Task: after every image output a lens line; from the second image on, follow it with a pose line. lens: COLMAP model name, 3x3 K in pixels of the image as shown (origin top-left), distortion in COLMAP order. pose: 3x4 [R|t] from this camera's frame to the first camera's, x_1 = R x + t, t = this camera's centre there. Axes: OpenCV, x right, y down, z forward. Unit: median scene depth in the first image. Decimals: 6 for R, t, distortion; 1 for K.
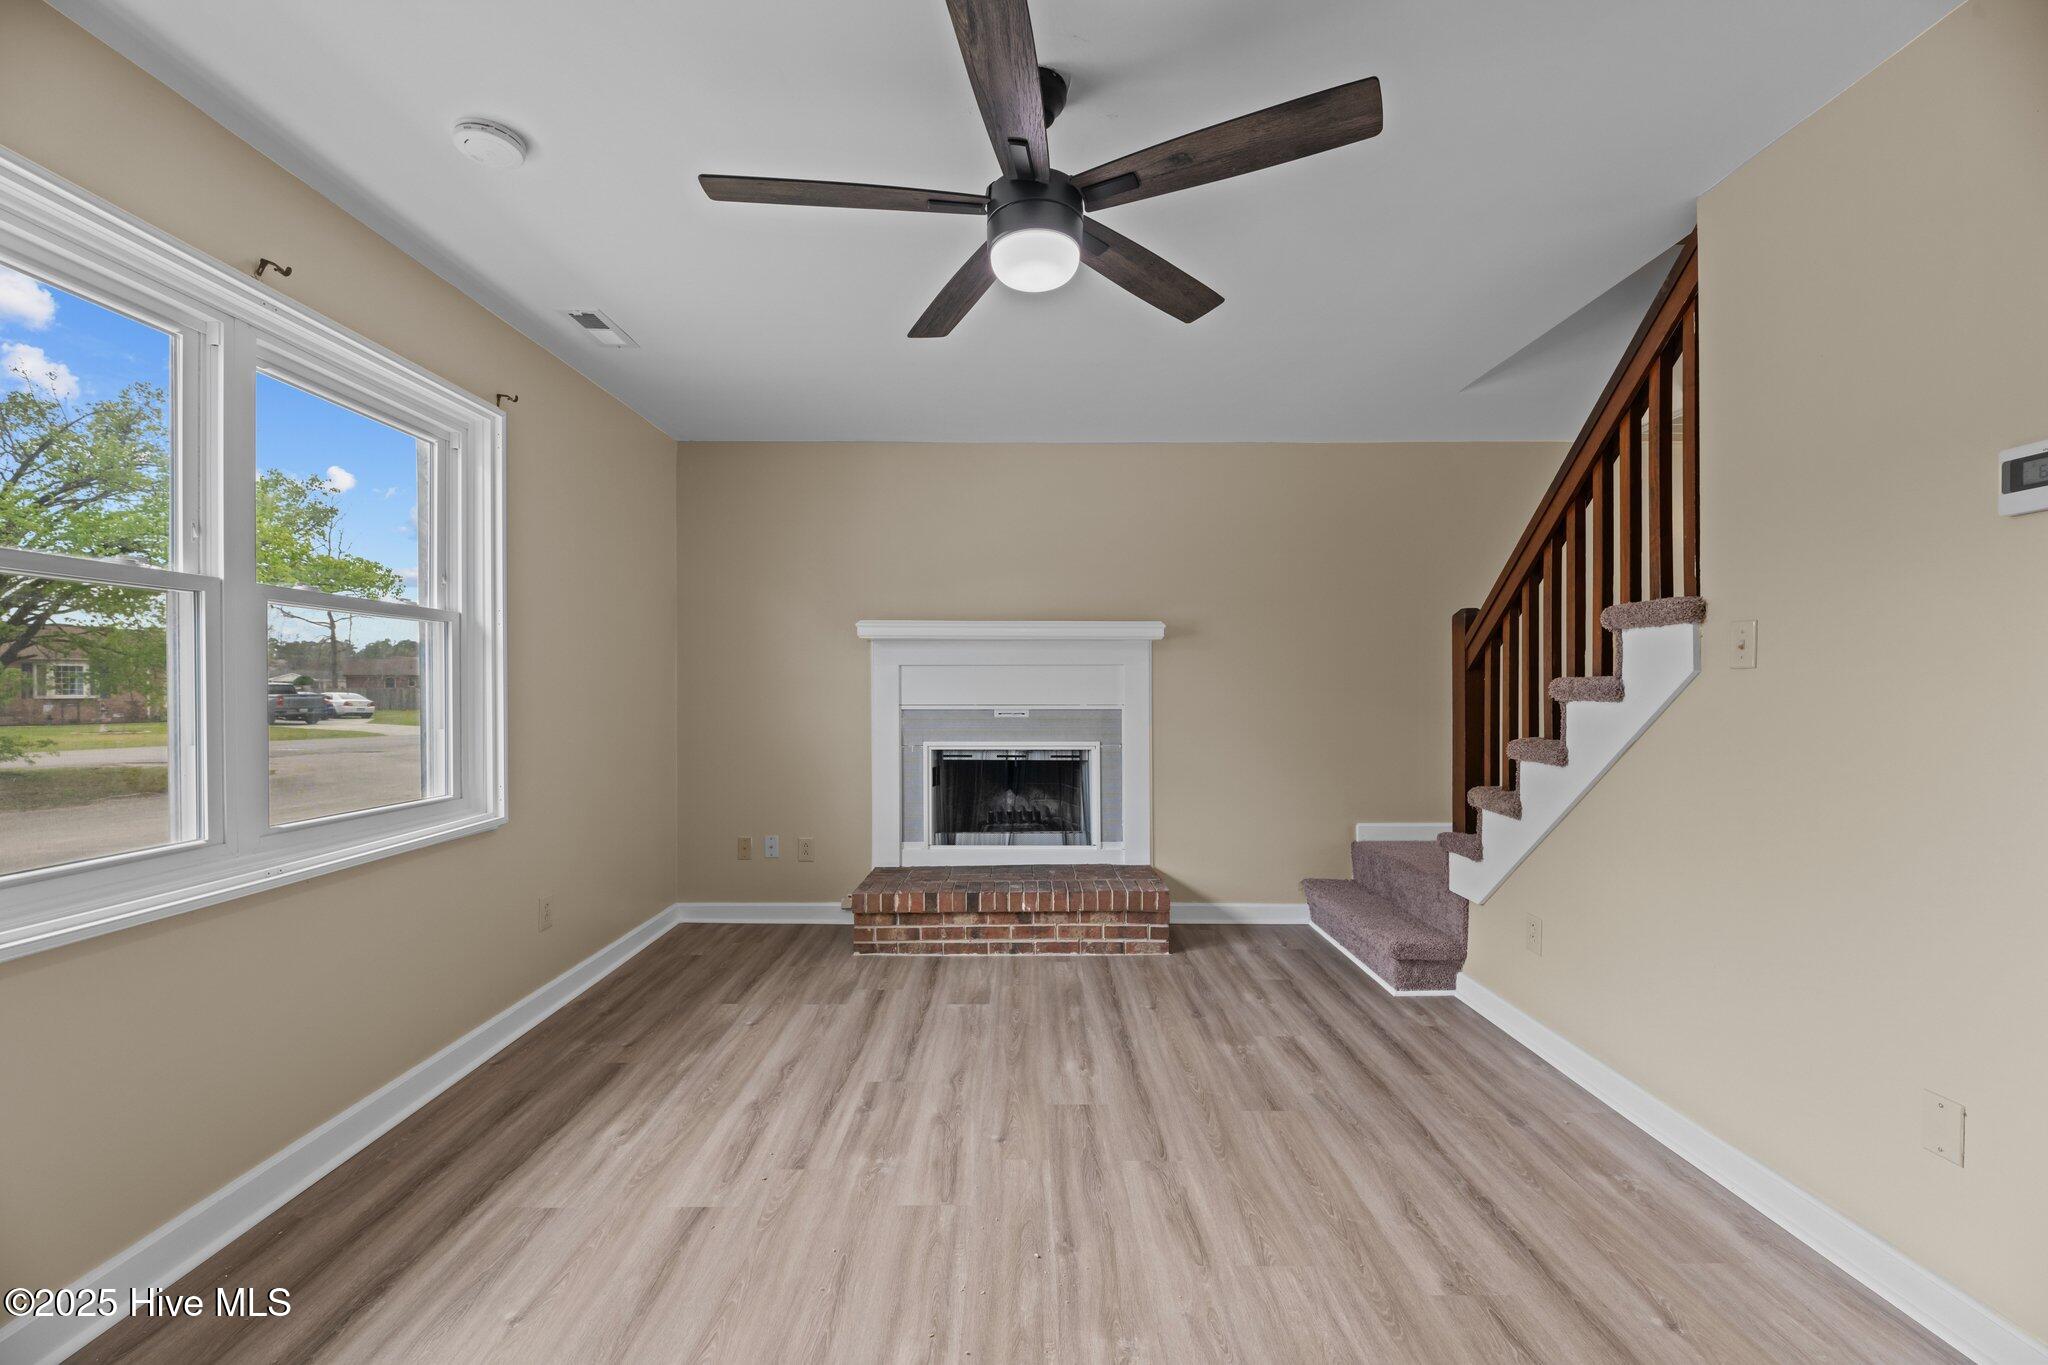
lens RADIAL K [[818.2, 0, 1026.3], [0, 818.2, 694.9], [0, 0, 1]] dist [0.001164, -0.003043]
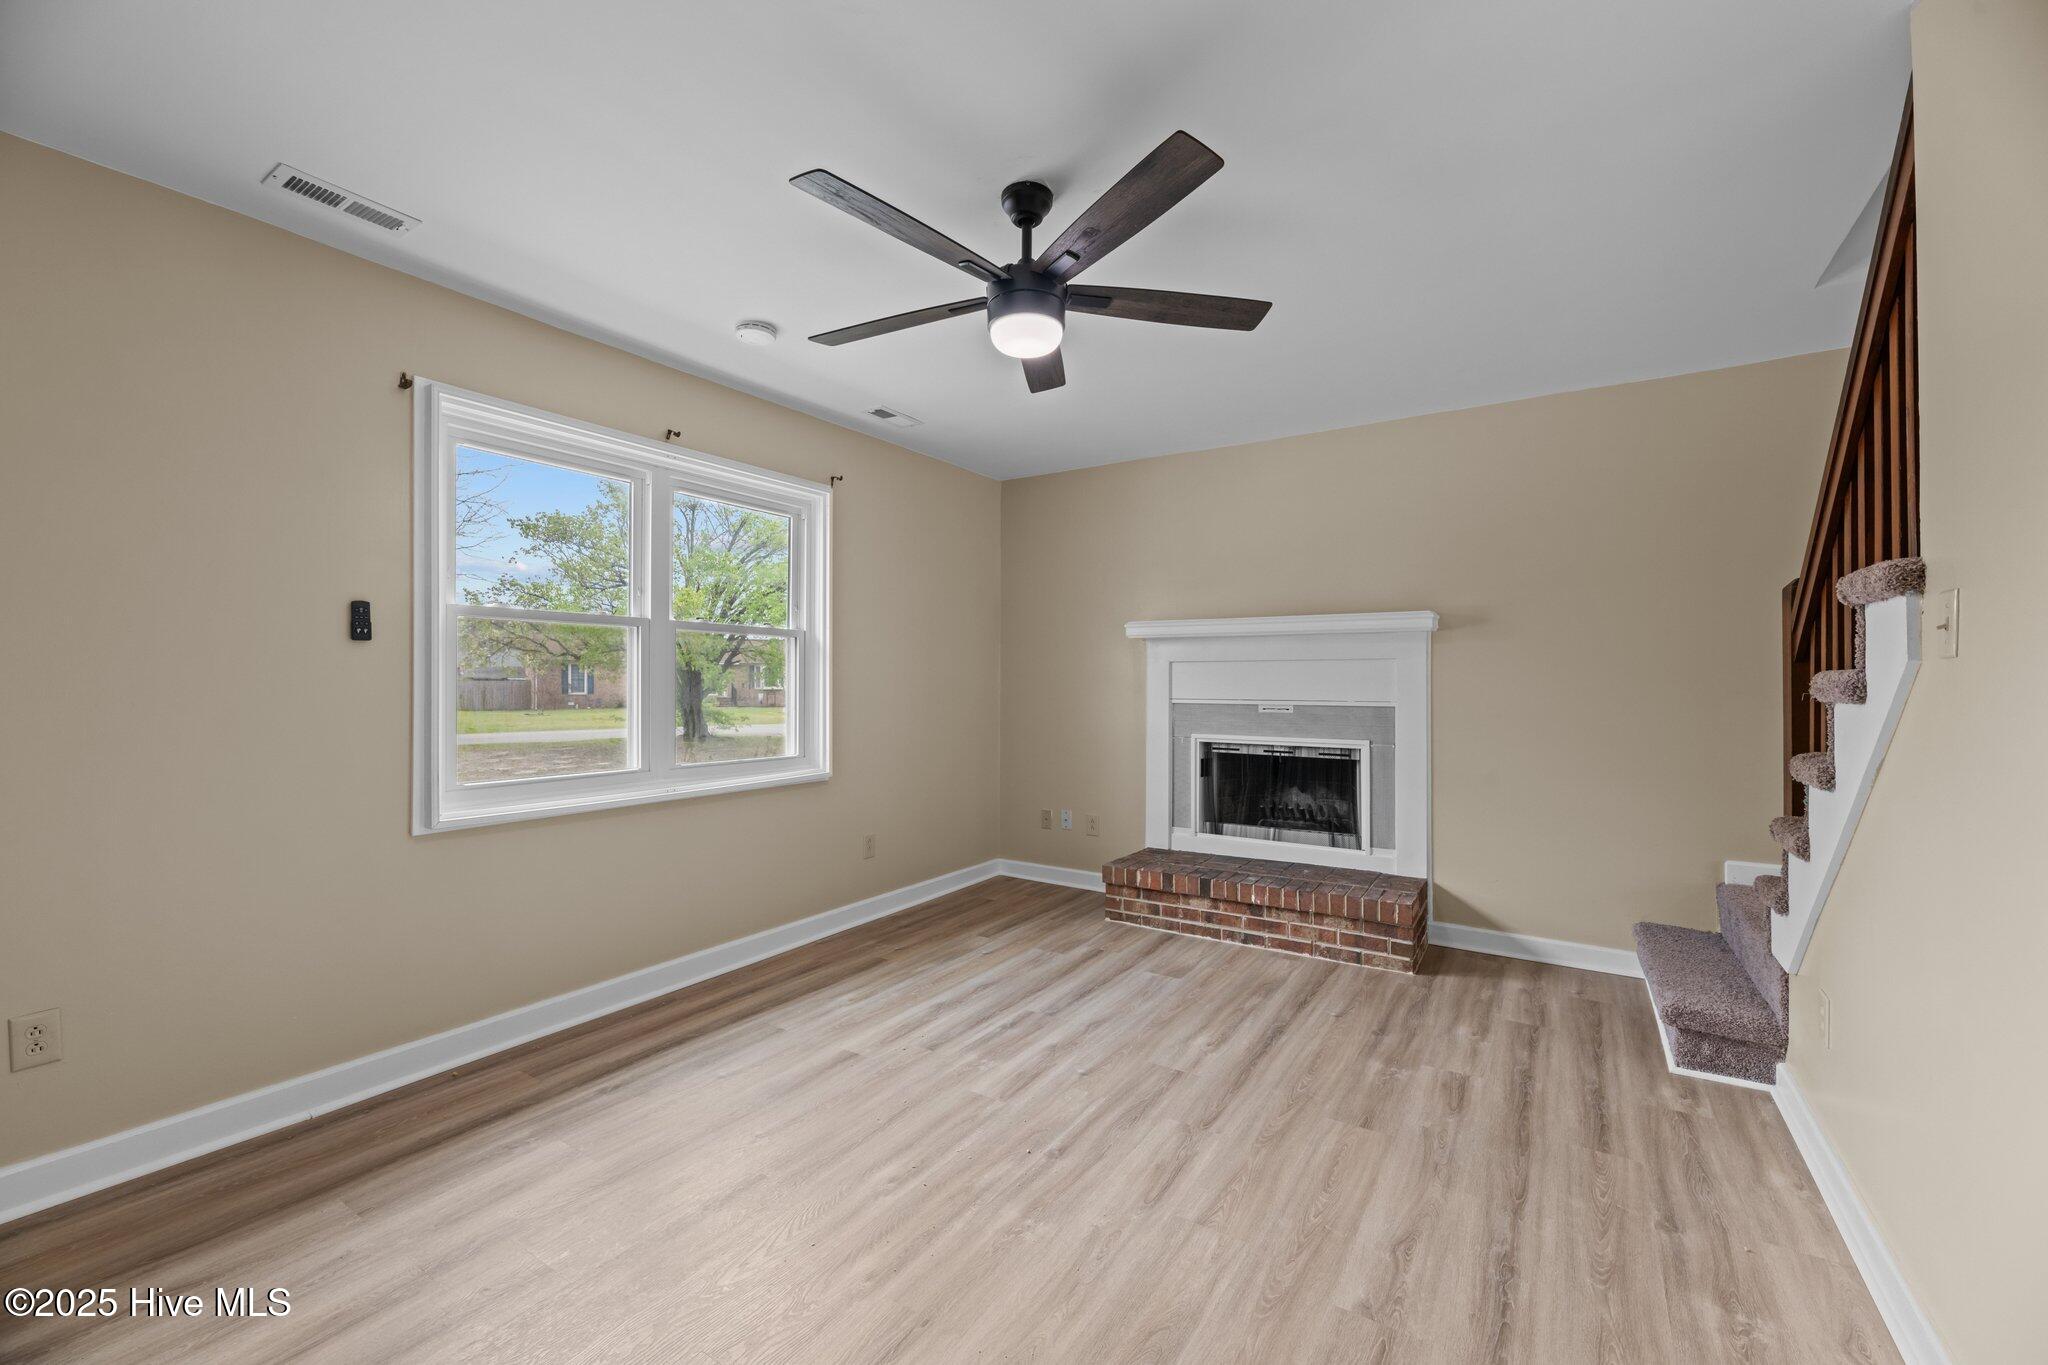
lens RADIAL K [[825.5, 0, 1024.0], [0, 825.5, 682.5], [0, 0, 1]] dist [0.000452, -0.003683]
pose [[0.836091, 0.002093, -0.548588, 0.319950], [-0.007651, 0.999940, -0.007845, 0.000633], [0.548538, 0.010756, 0.836056, -0.015252]]
